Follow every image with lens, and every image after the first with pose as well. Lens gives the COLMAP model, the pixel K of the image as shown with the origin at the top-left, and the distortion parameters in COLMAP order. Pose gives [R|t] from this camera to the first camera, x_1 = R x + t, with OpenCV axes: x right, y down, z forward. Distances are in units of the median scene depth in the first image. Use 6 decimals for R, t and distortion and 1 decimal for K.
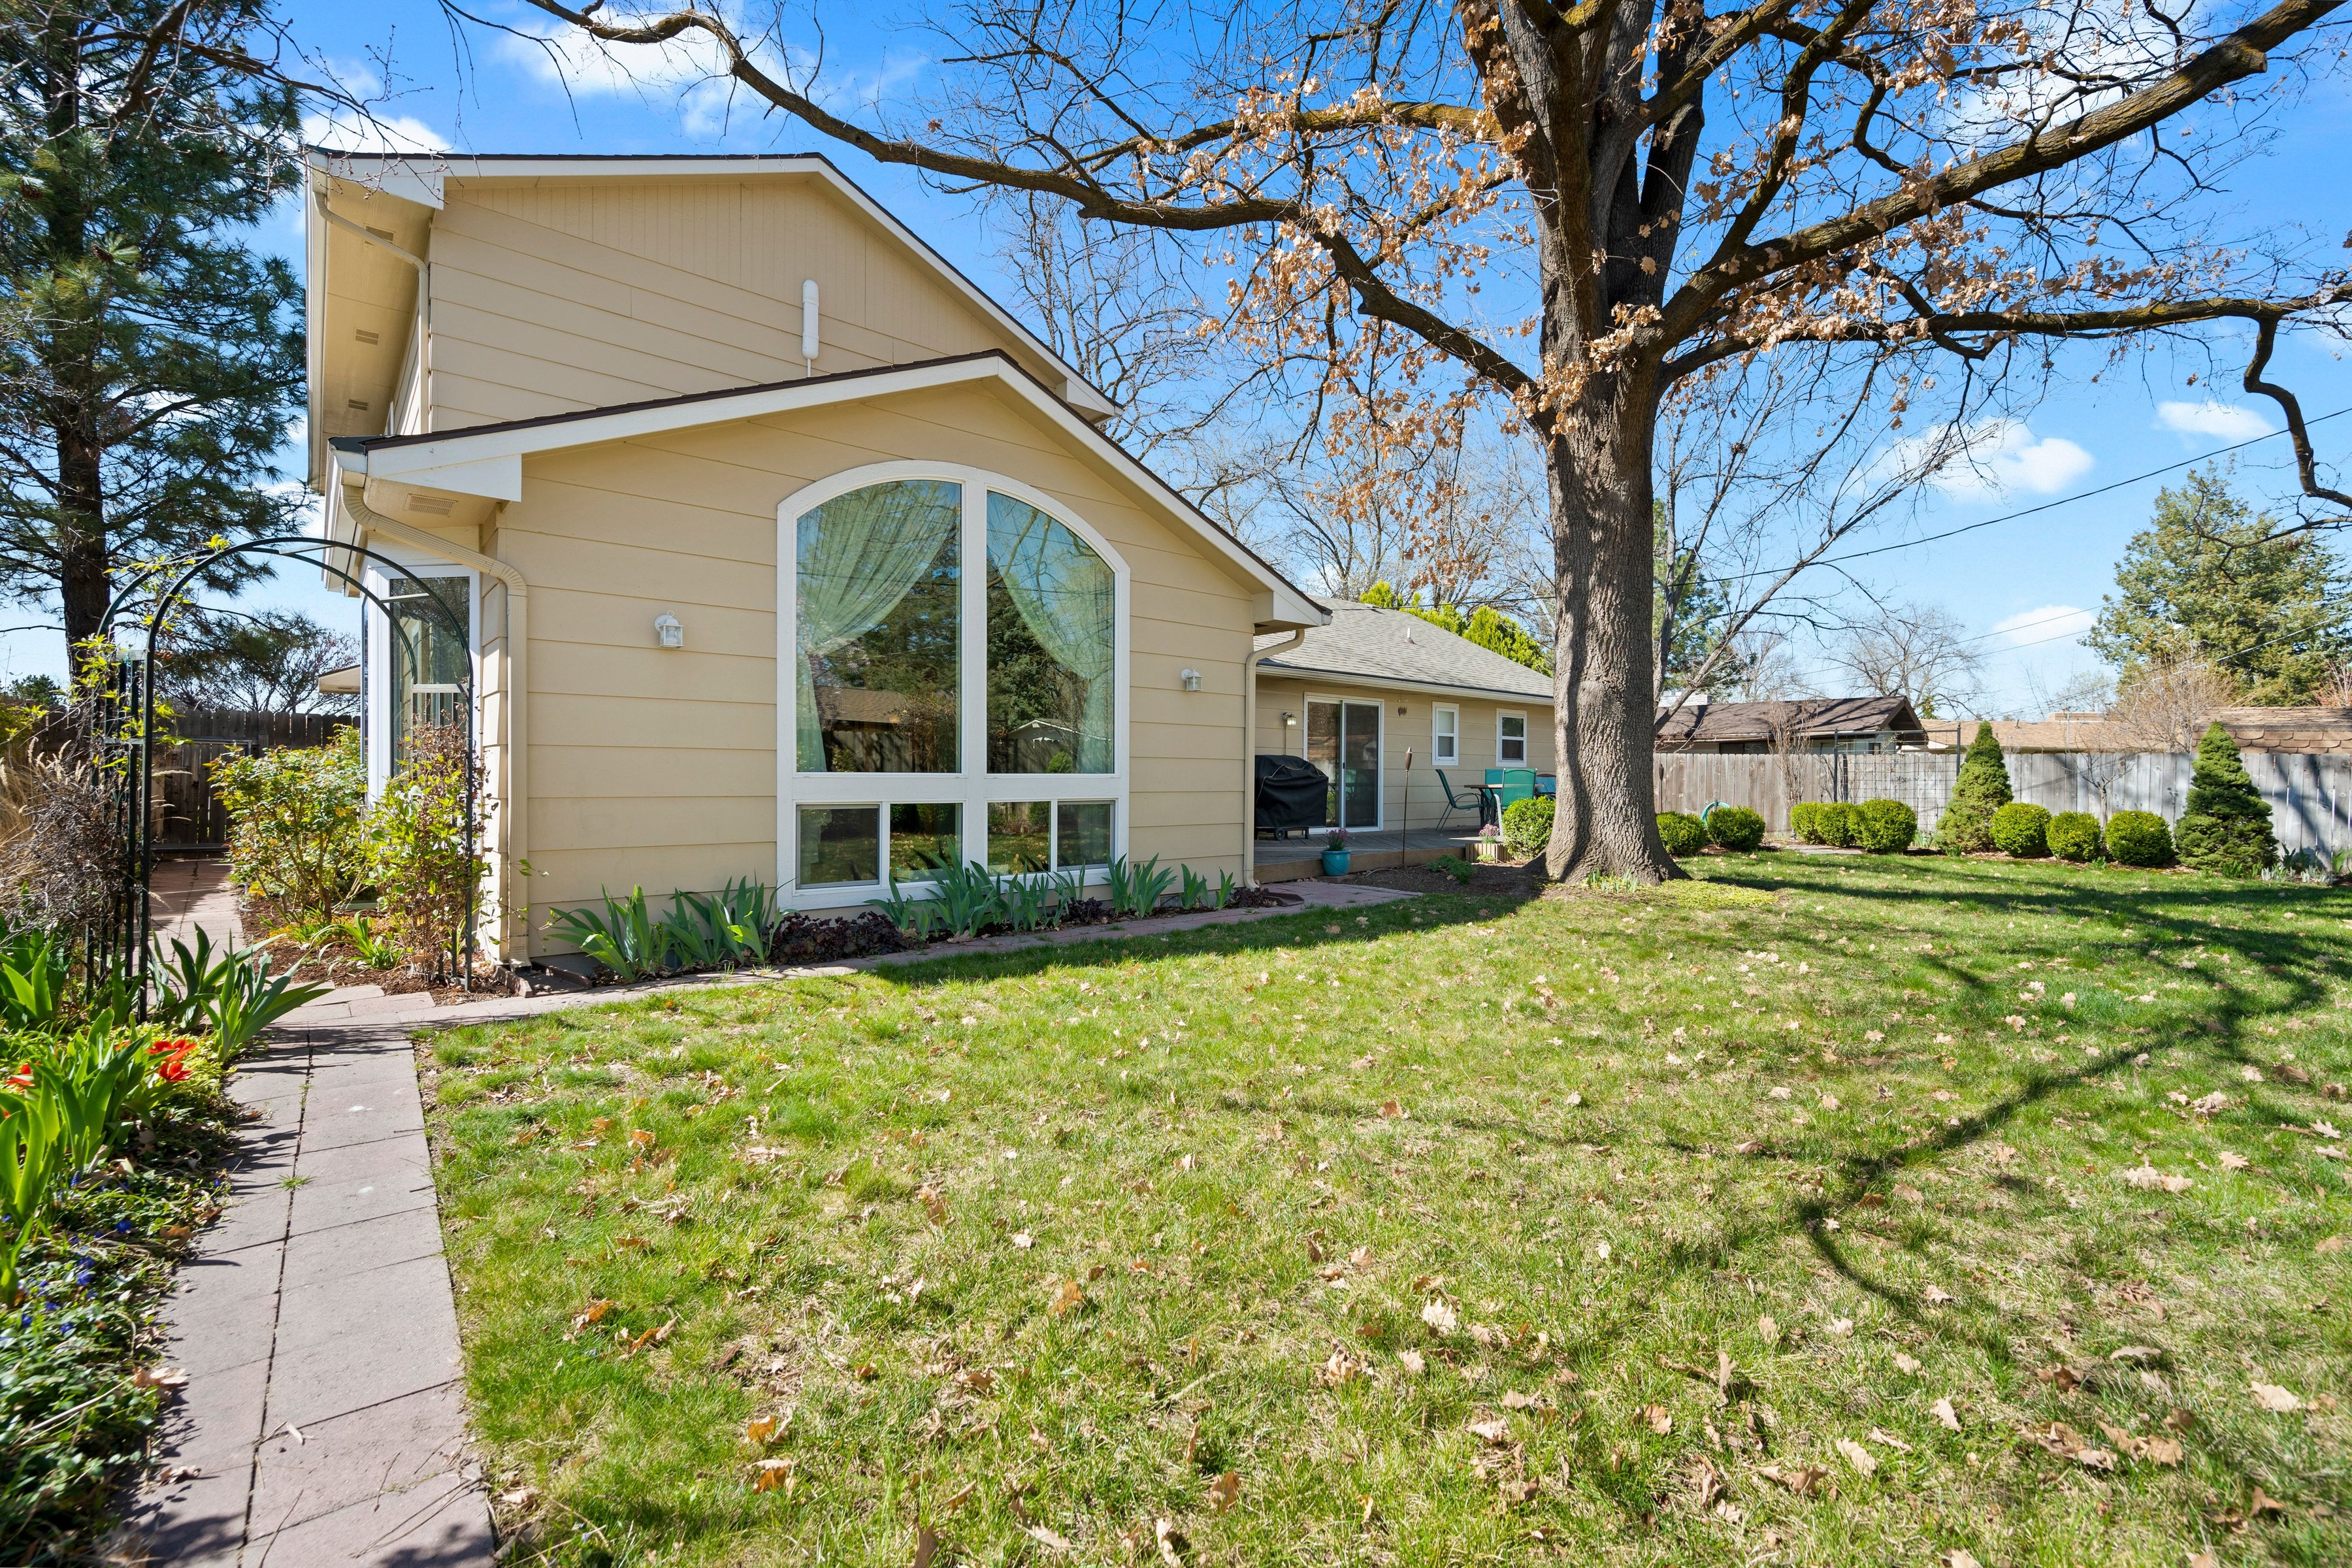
lens RADIAL K [[976.5, 0, 1173.5], [0, 976.5, 780.3], [0, 0, 1]] dist [0.000864, 0.000041]
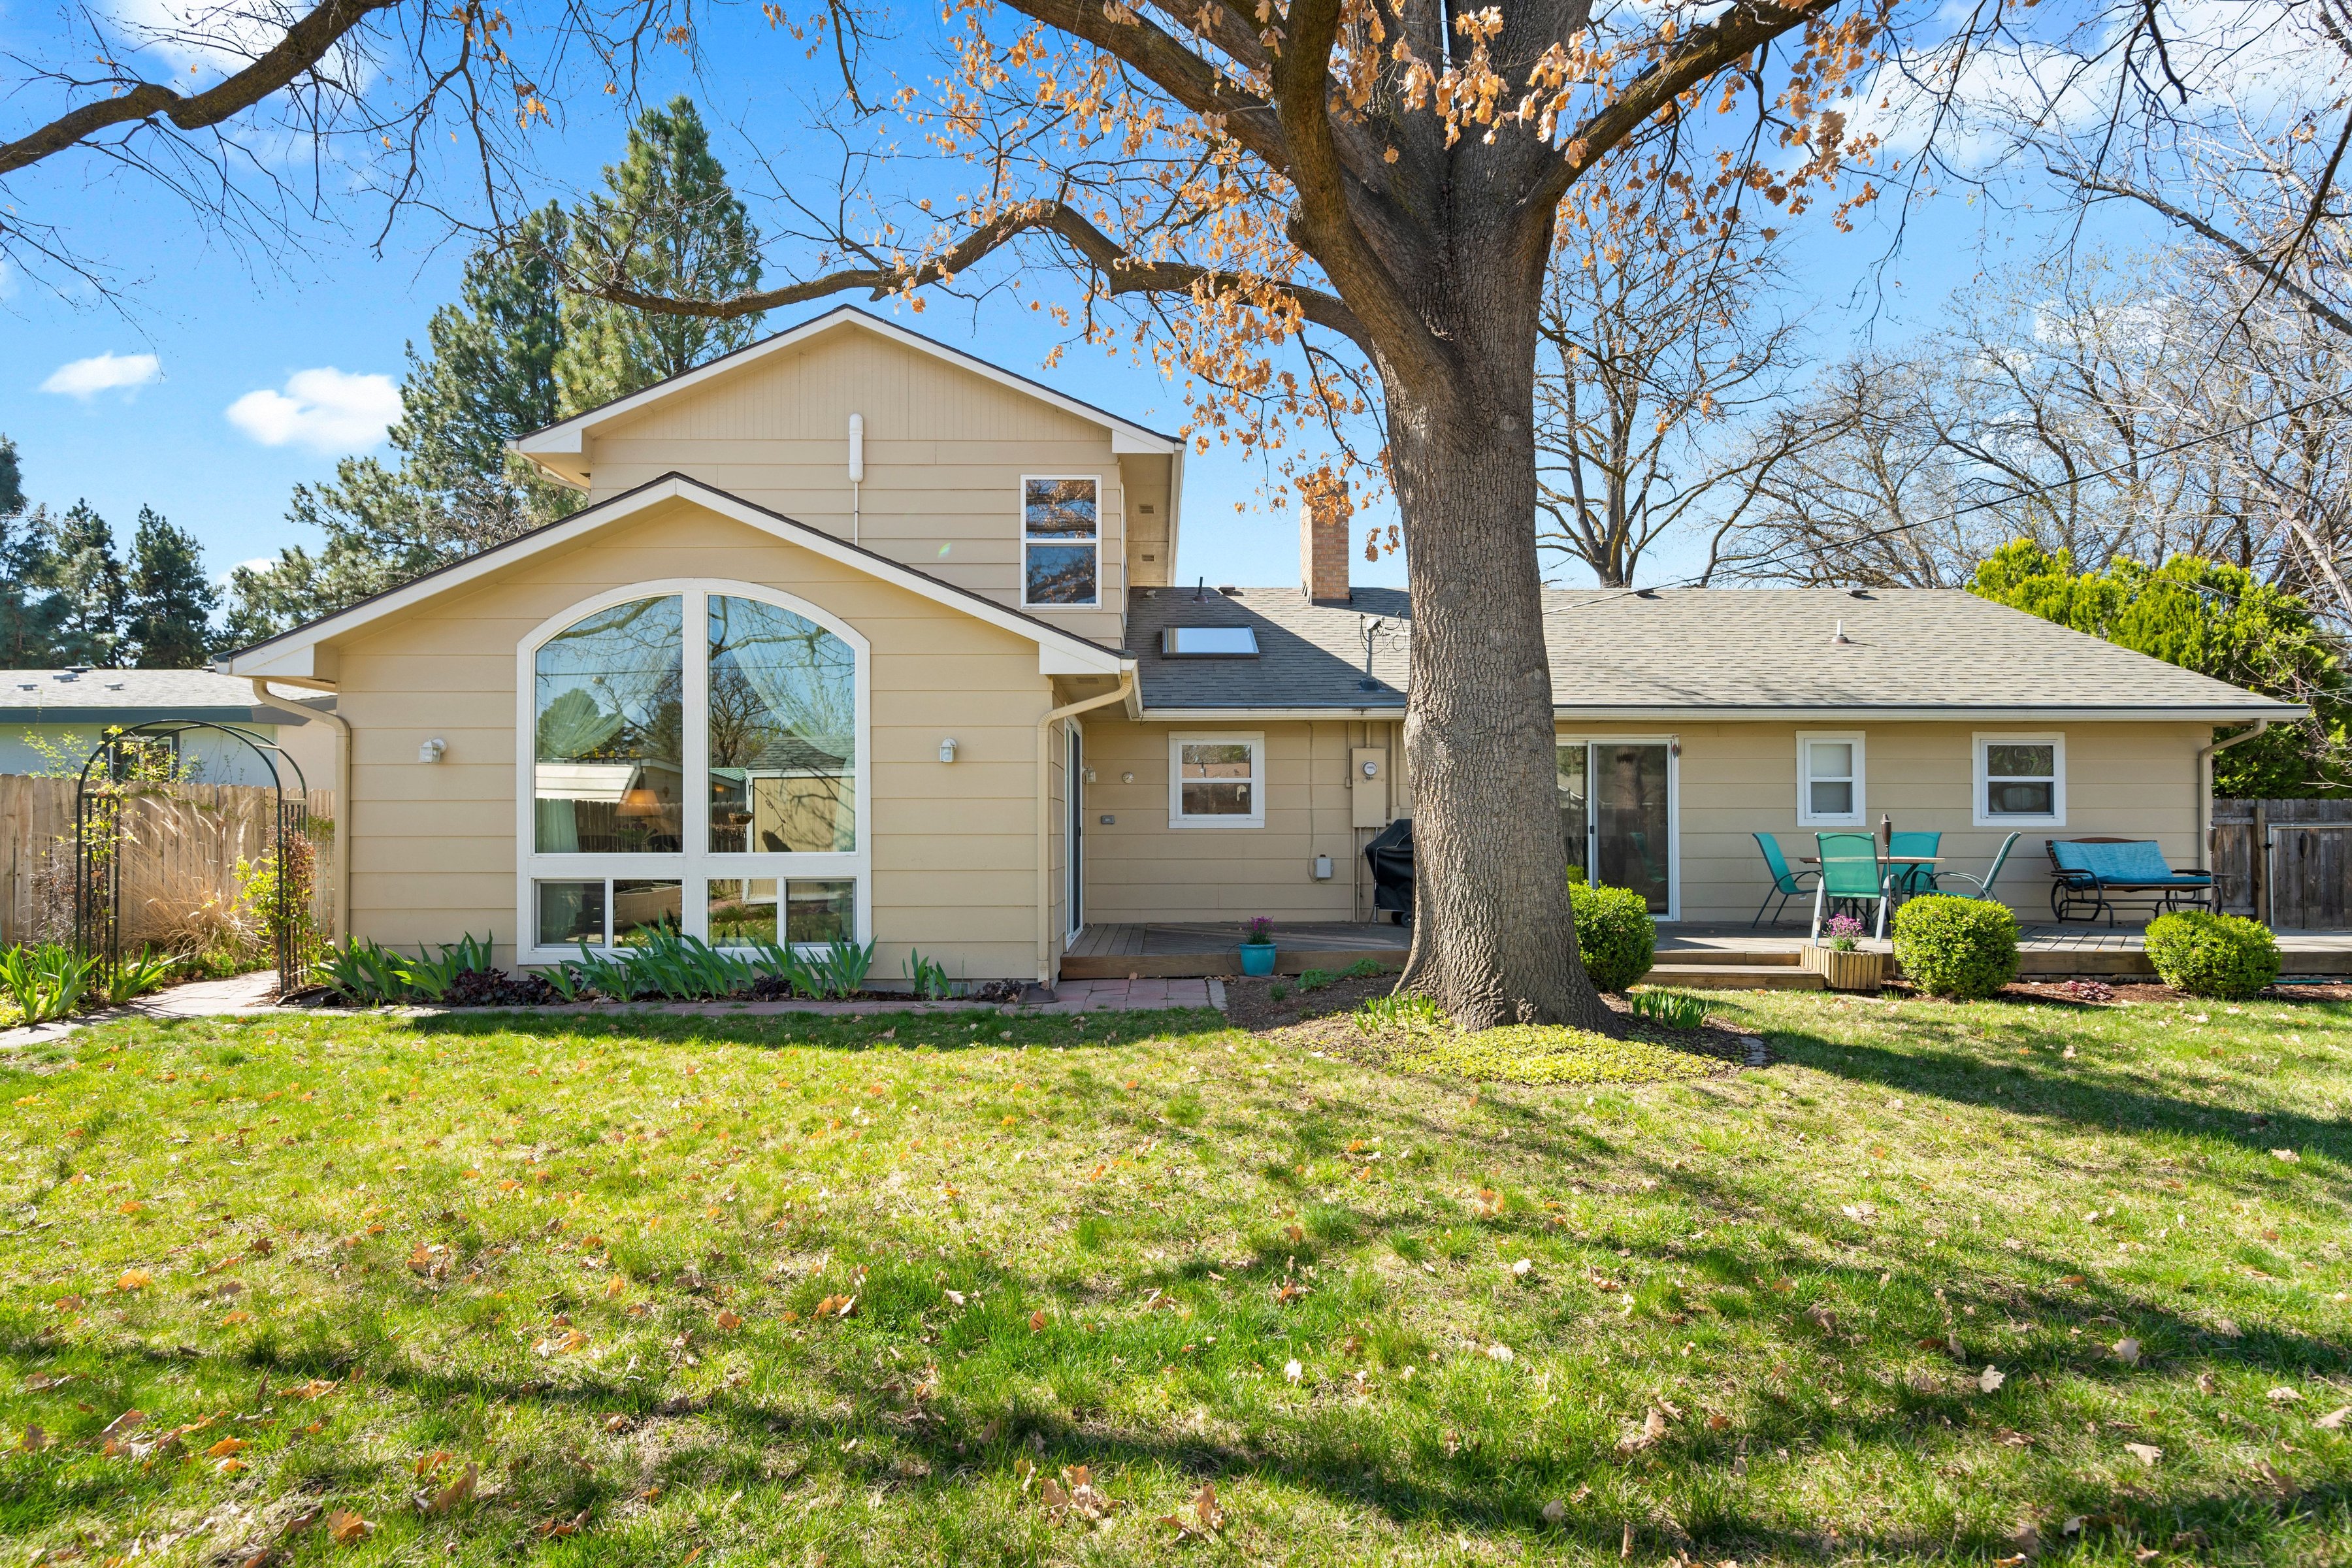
lens RADIAL K [[1028.3, 0, 1163.1], [0, 1028.3, 827.4], [0, 0, 1]] dist [-0.000350, -0.000031]
pose [[0.762765, -0.006289, -0.646645, 0.827322], [0.002522, 0.999974, -0.006750, -0.023420], [0.646671, 0.003518, 0.762761, 0.388841]]
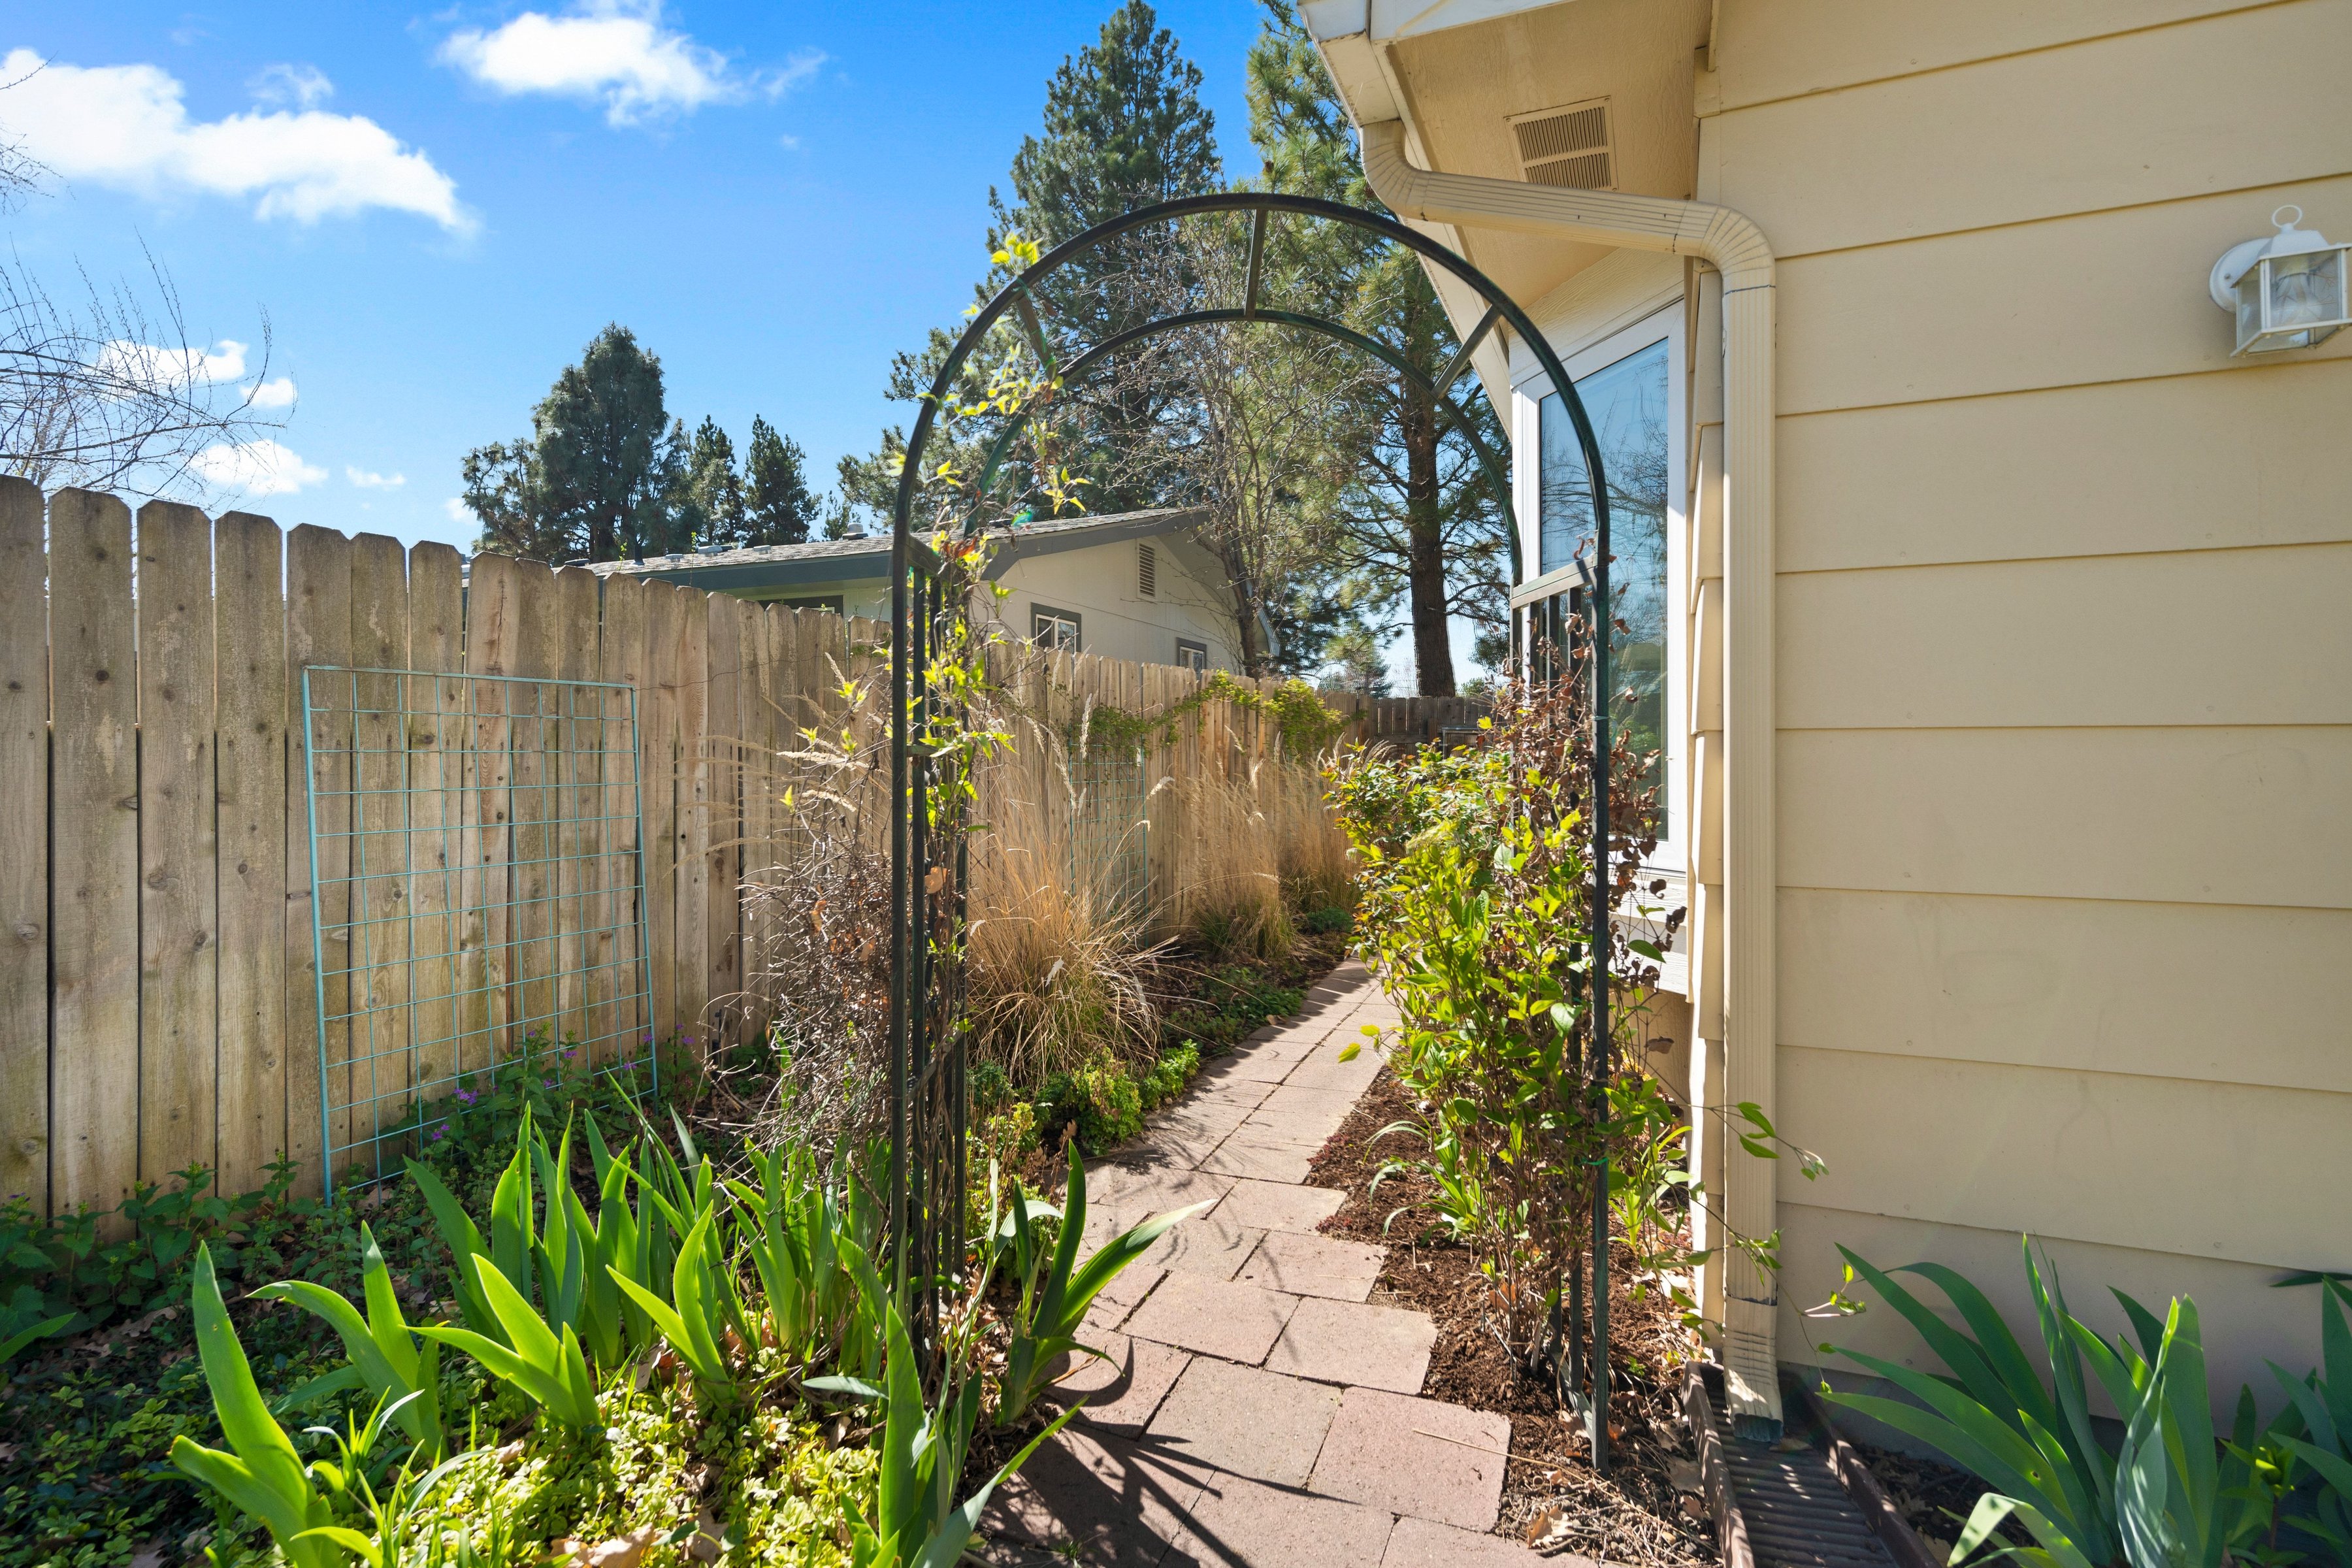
lens RADIAL K [[1153.2, 0, 1184.8], [0, 1153.2, 759.2], [0, 0, 1]] dist [-0.002864, 0.003018]
pose [[0.440326, -0.002588, -0.897834, -0.252996], [-0.000341, 0.999995, -0.003050, -0.015866], [0.897838, 0.001650, 0.440323, 0.411450]]
